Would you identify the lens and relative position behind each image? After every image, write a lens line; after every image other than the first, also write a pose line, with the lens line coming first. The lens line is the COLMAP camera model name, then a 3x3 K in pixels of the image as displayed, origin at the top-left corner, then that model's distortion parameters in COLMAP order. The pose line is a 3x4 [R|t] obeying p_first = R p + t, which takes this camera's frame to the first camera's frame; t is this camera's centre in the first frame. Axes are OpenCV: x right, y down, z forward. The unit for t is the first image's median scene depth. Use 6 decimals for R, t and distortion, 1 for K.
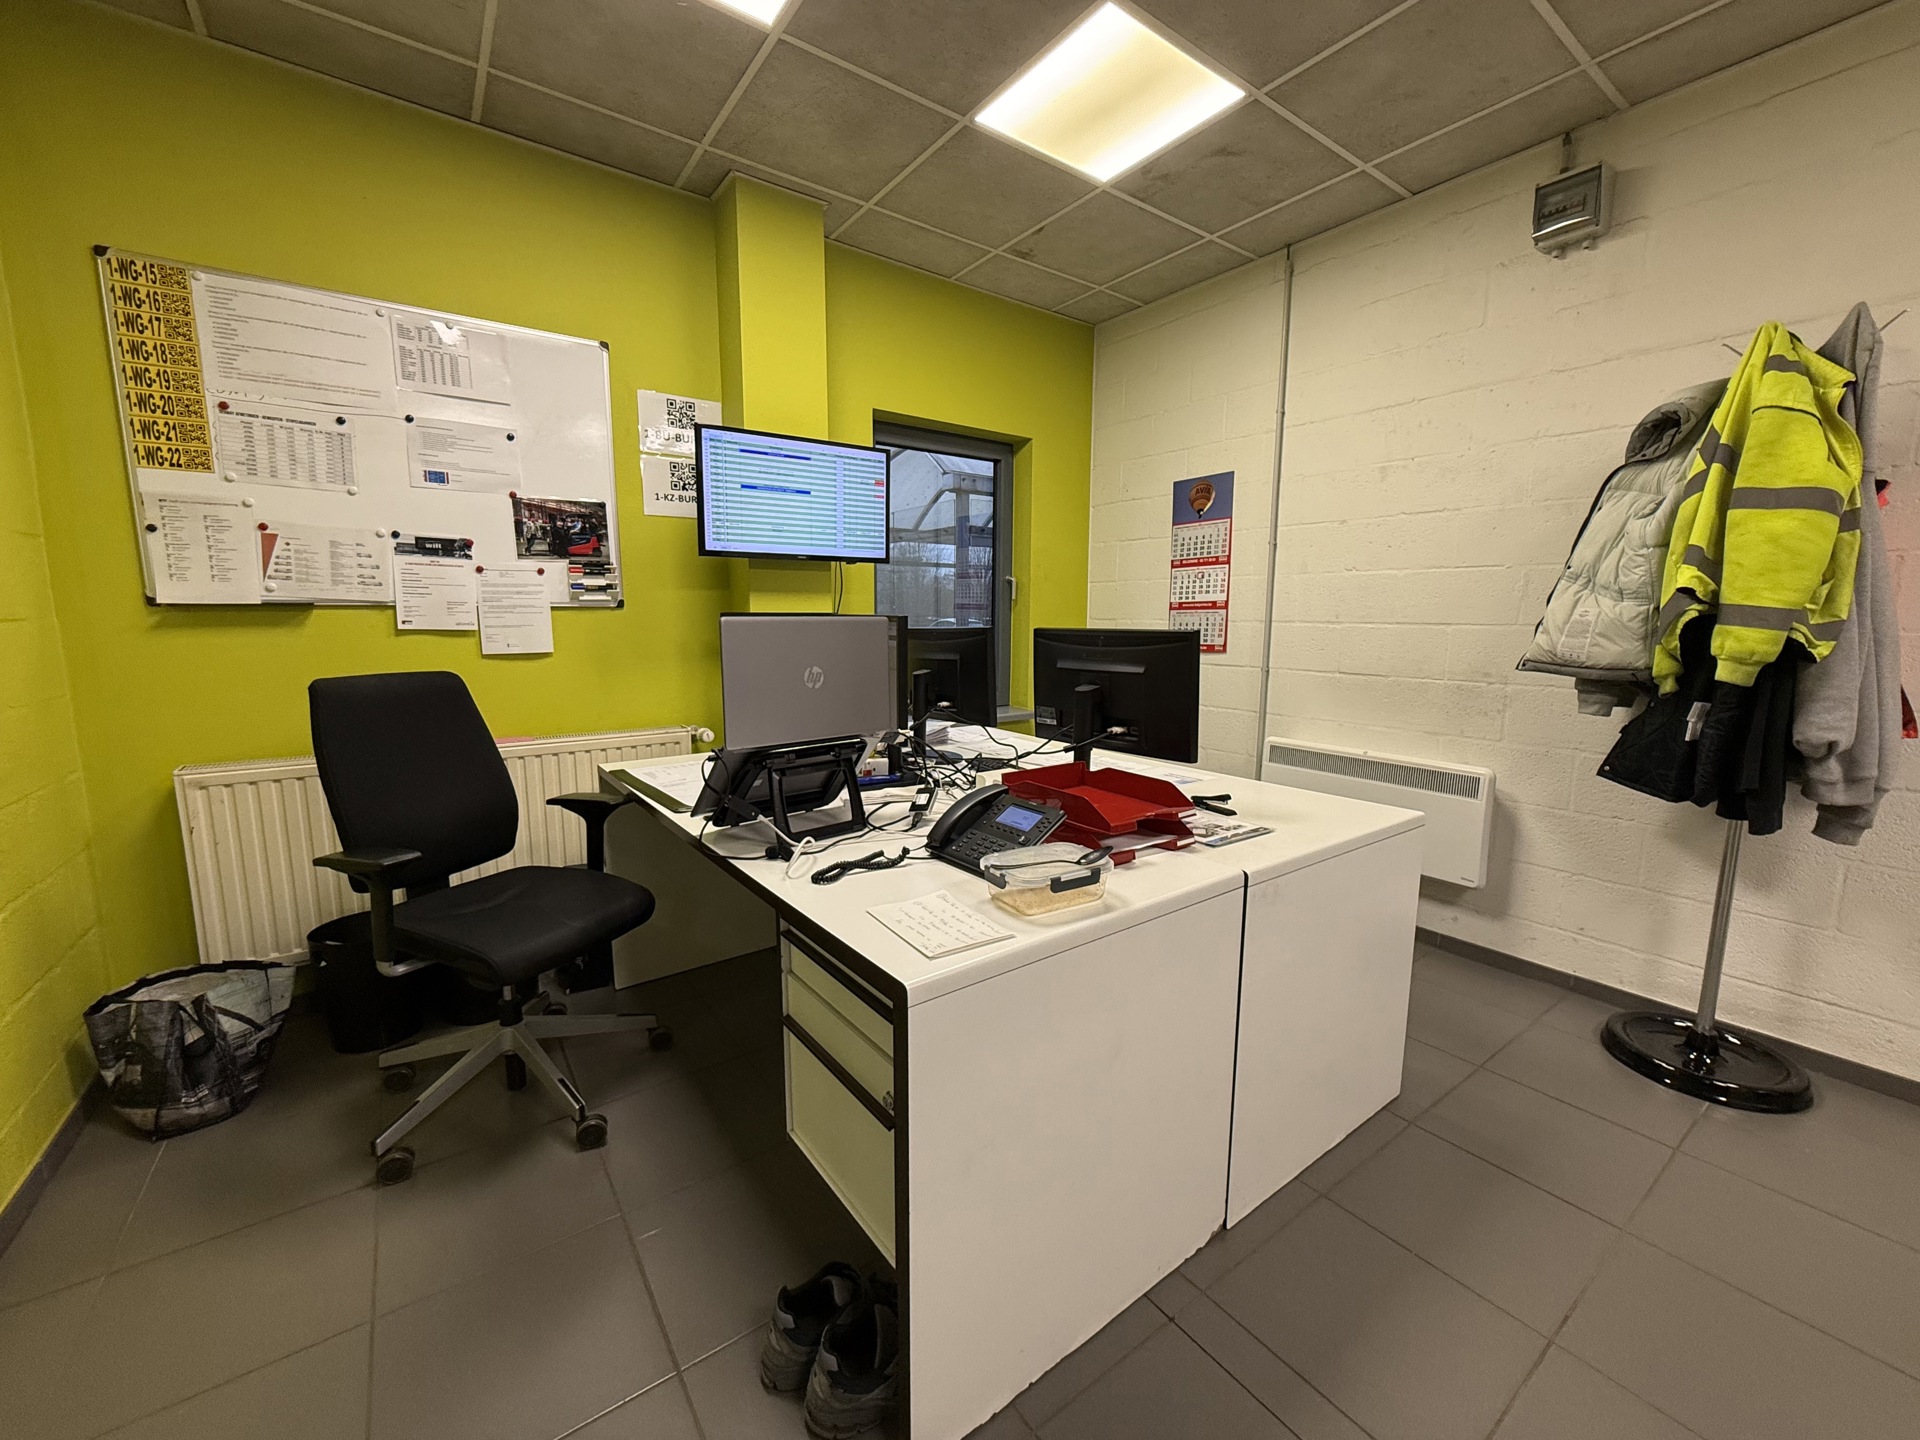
lens RADIAL K [[763.0, 0, 957.7], [0, 763.0, 713.6], [0, 0, 1]] dist [0.002759, 0.001068]
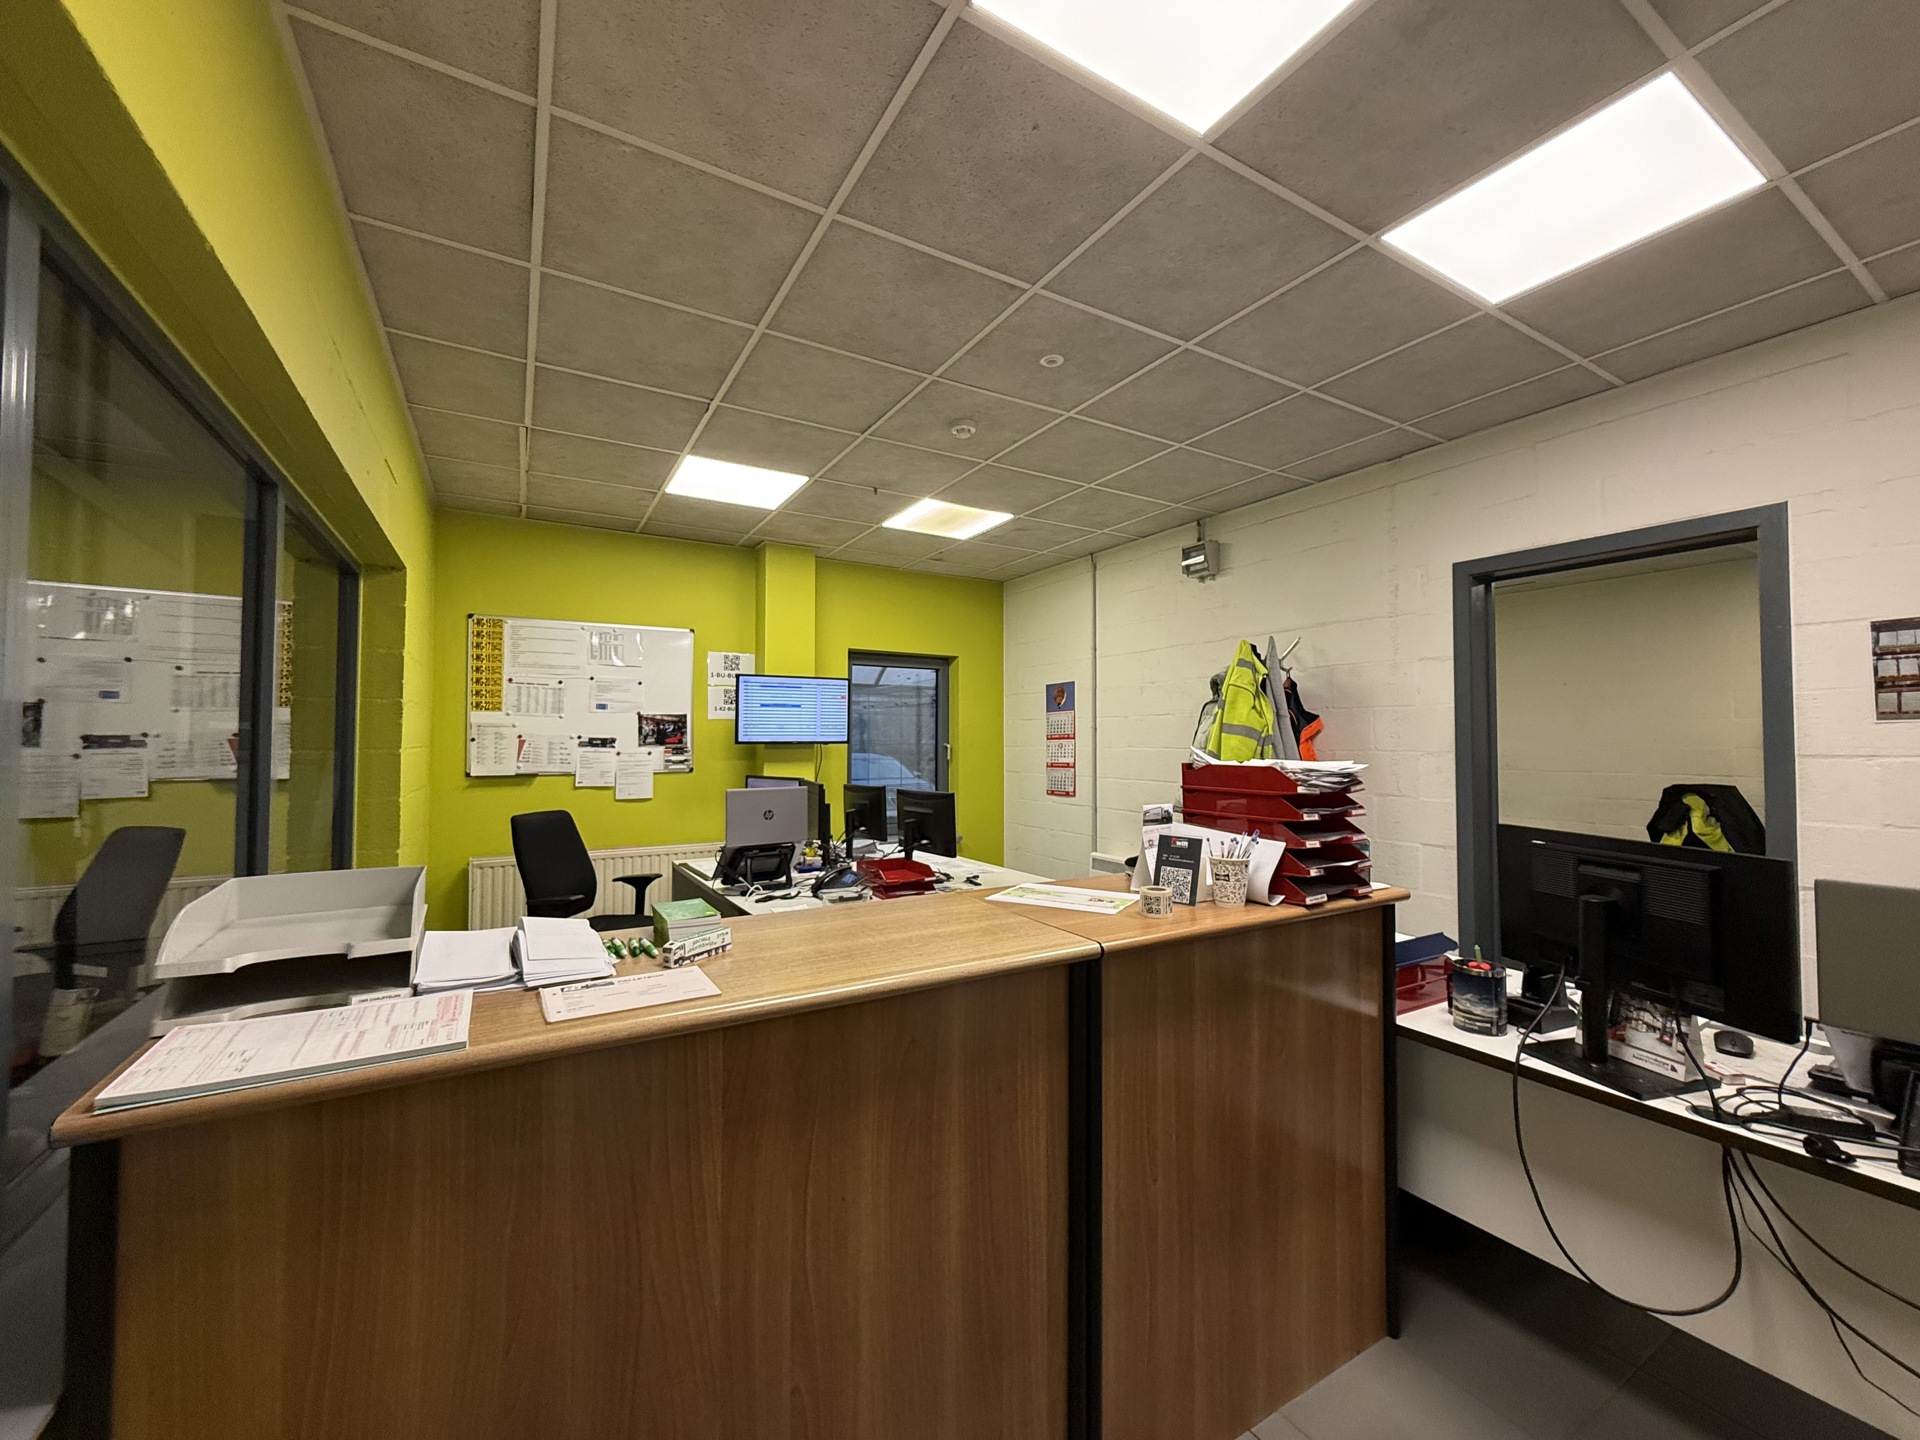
lens RADIAL K [[763.0, 0, 965.2], [0, 763.0, 714.1], [0, 0, 1]] dist [0.002759, 0.001068]
pose [[0.996268, -0.005956, -0.086107, 0.392453], [-0.008424, 0.986144, -0.165678, 0.018232], [0.085901, 0.165785, 0.982414, -0.803942]]
